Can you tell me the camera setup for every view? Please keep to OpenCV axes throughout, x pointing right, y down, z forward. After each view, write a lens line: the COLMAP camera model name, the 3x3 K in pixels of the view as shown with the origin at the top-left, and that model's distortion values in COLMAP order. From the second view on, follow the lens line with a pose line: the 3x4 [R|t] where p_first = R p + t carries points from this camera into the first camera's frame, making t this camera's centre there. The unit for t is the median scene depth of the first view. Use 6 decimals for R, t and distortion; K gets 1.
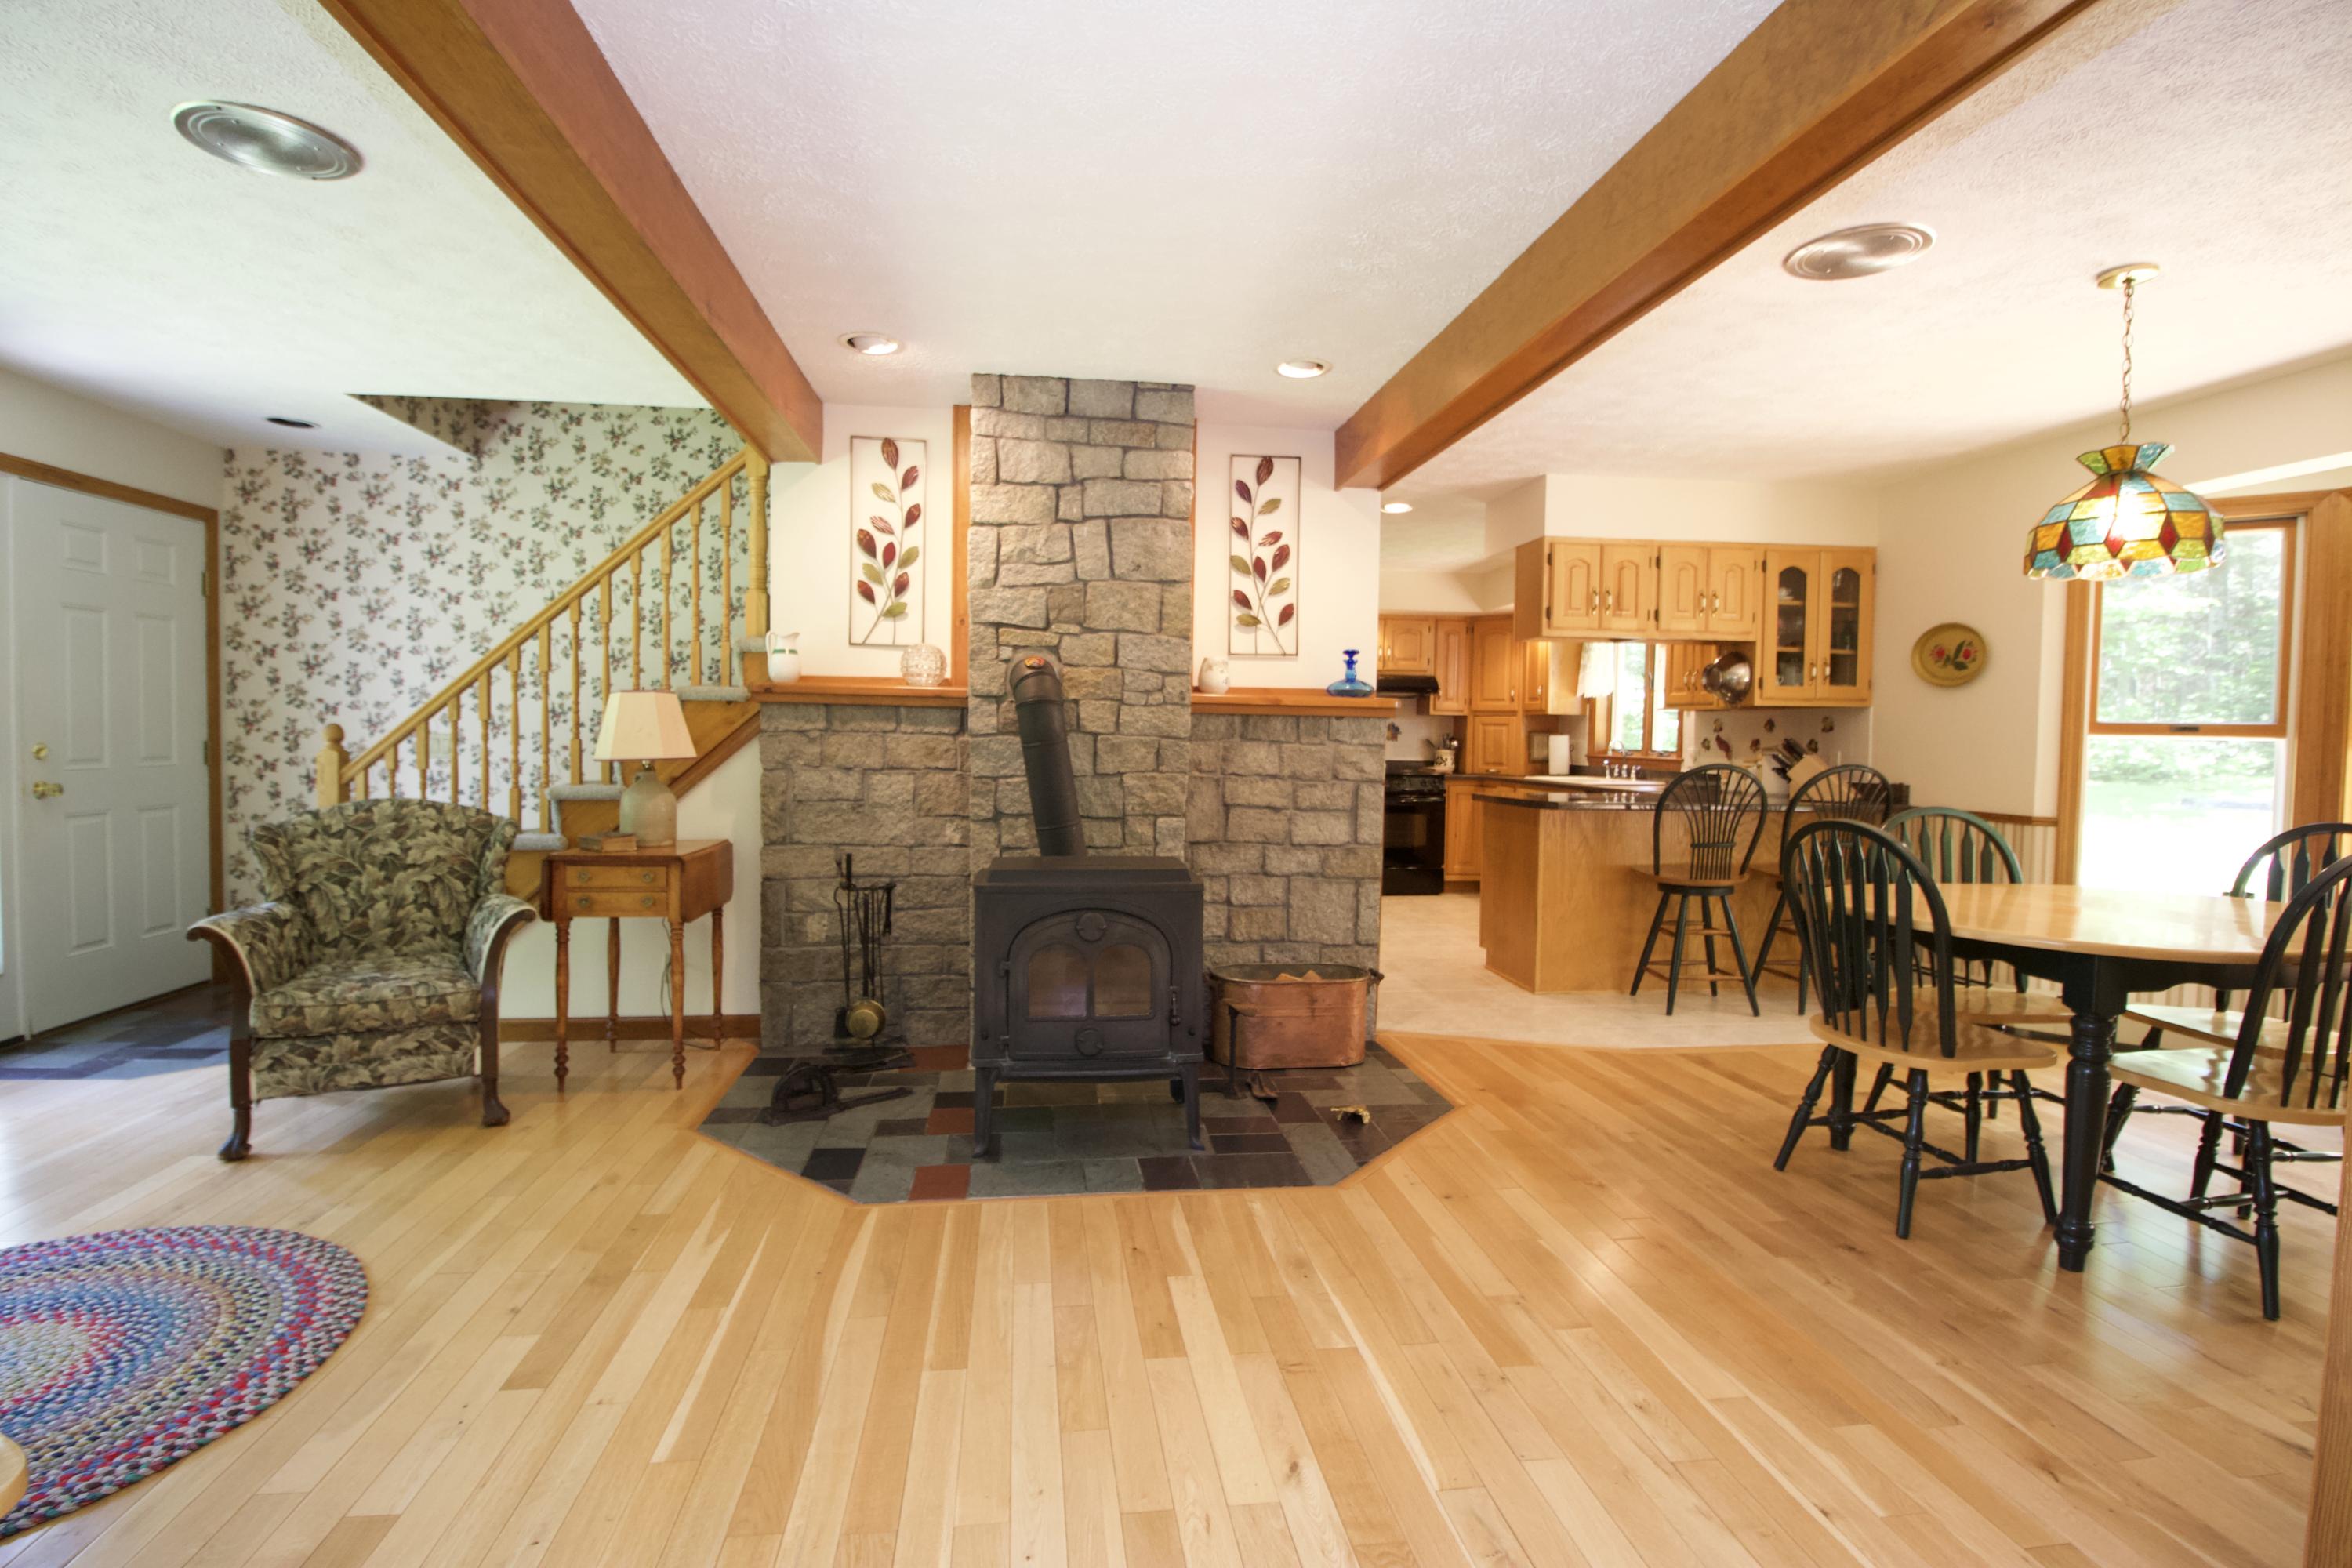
lens RADIAL K [[1082.2, 0, 1153.9], [0, 1082.2, 775.8], [0, 0, 1]] dist [-0.000120, -0.000069]
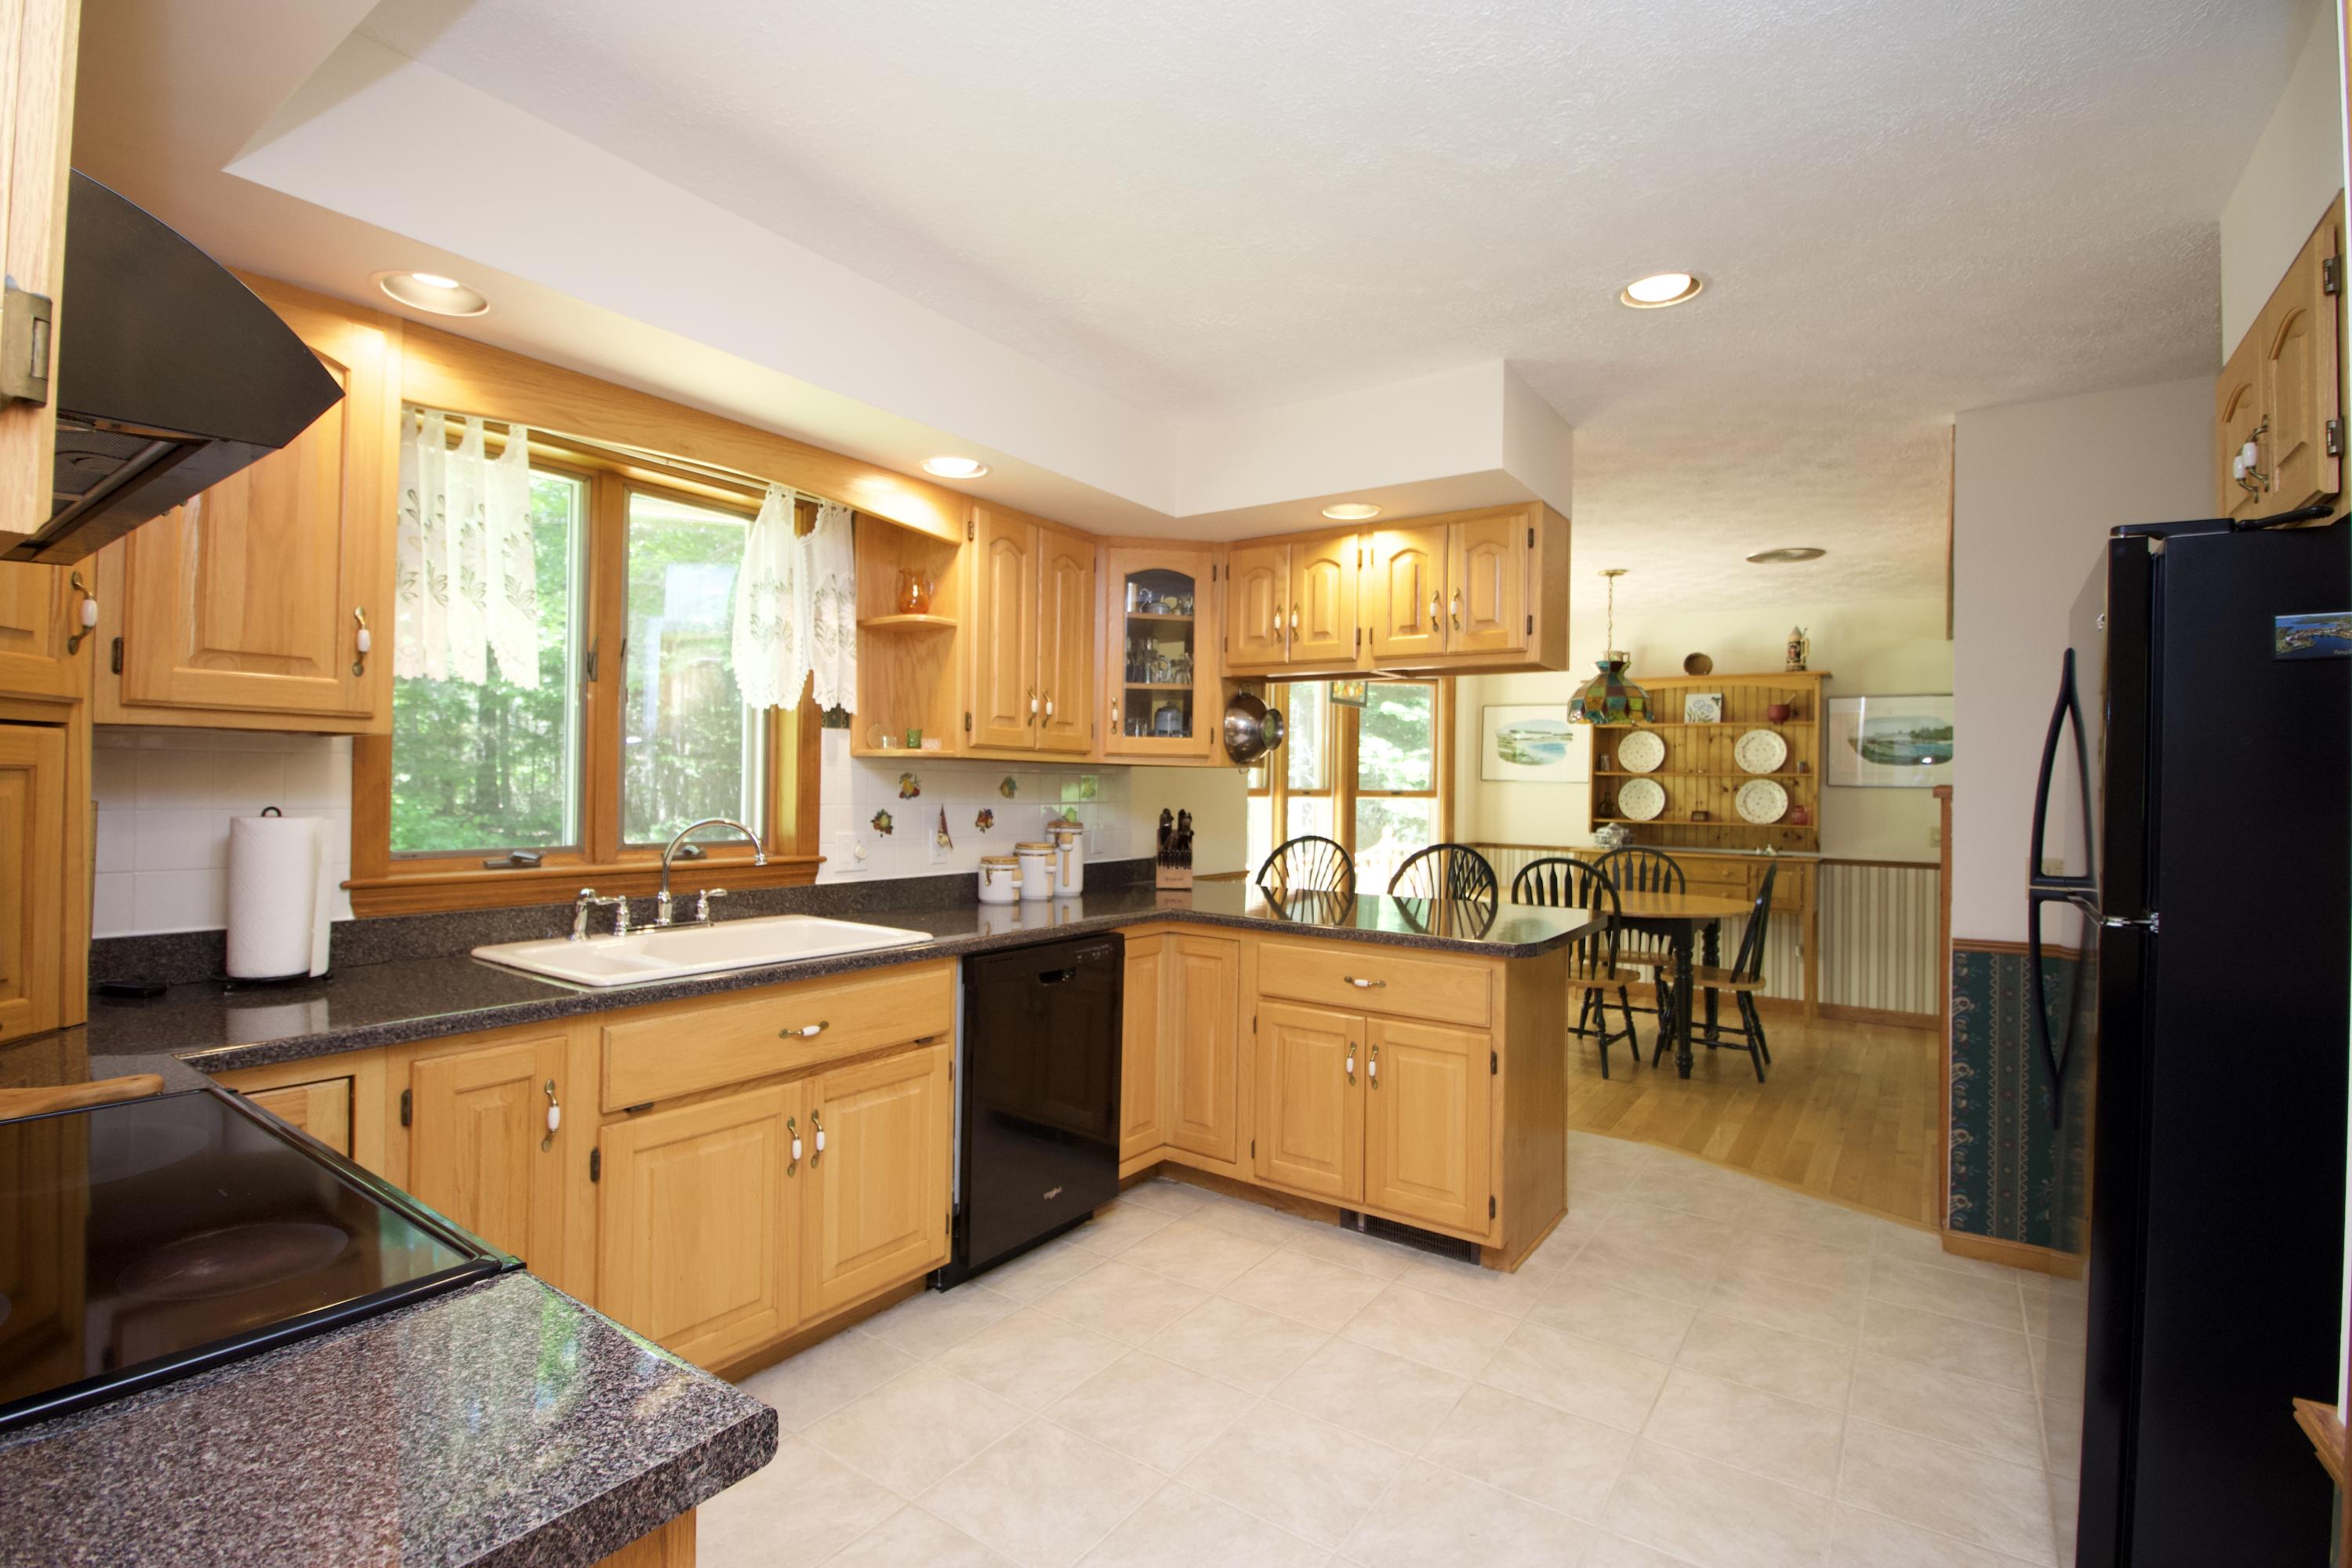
lens RADIAL K [[1082.2, 0, 1153.9], [0, 1082.2, 775.8], [0, 0, 1]] dist [-0.000120, -0.000069]
pose [[-0.733504, -0.019764, 0.679397, 0.058173], [0.003169, 0.999467, 0.032496, -0.052986], [-0.679677, 0.025989, -0.733051, 1.012675]]
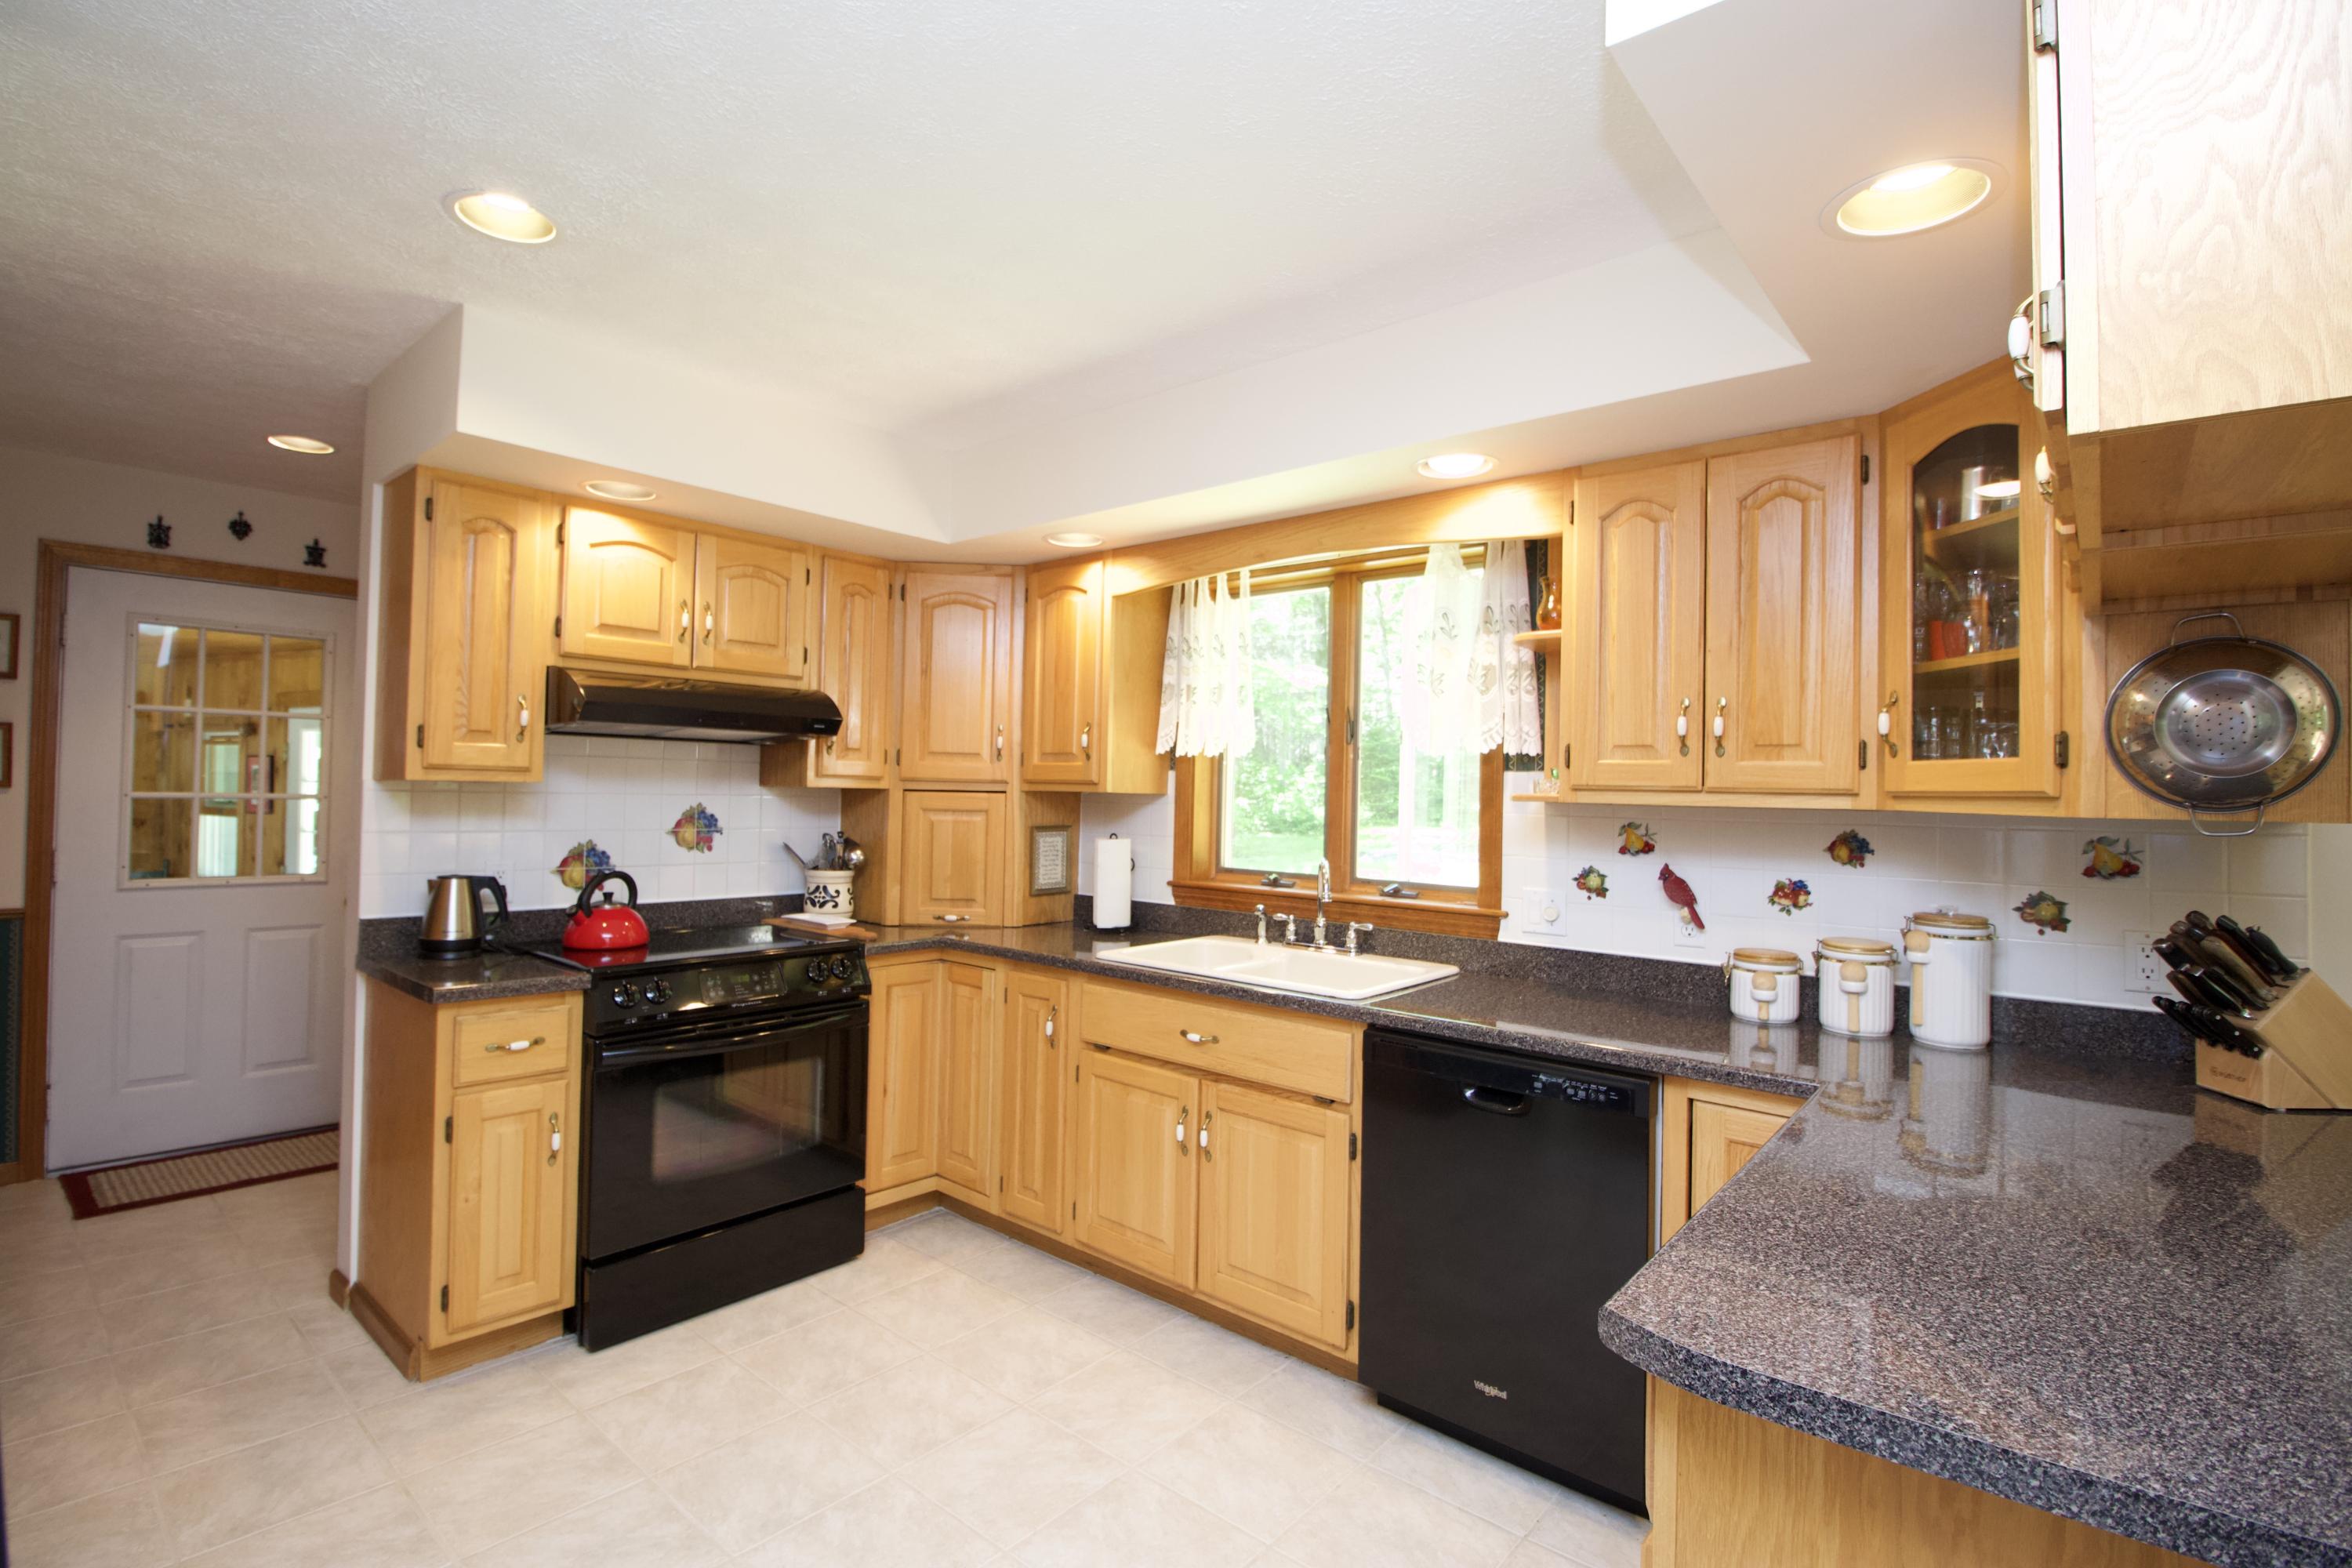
lens RADIAL K [[1082.2, 0, 1153.9], [0, 1082.2, 775.8], [0, 0, 1]] dist [-0.000120, -0.000069]
pose [[0.736819, 0.014404, 0.675937, 0.081031], [0.015231, 0.999166, -0.037894, -0.045014], [-0.675919, 0.038216, 0.735984, 0.634736]]
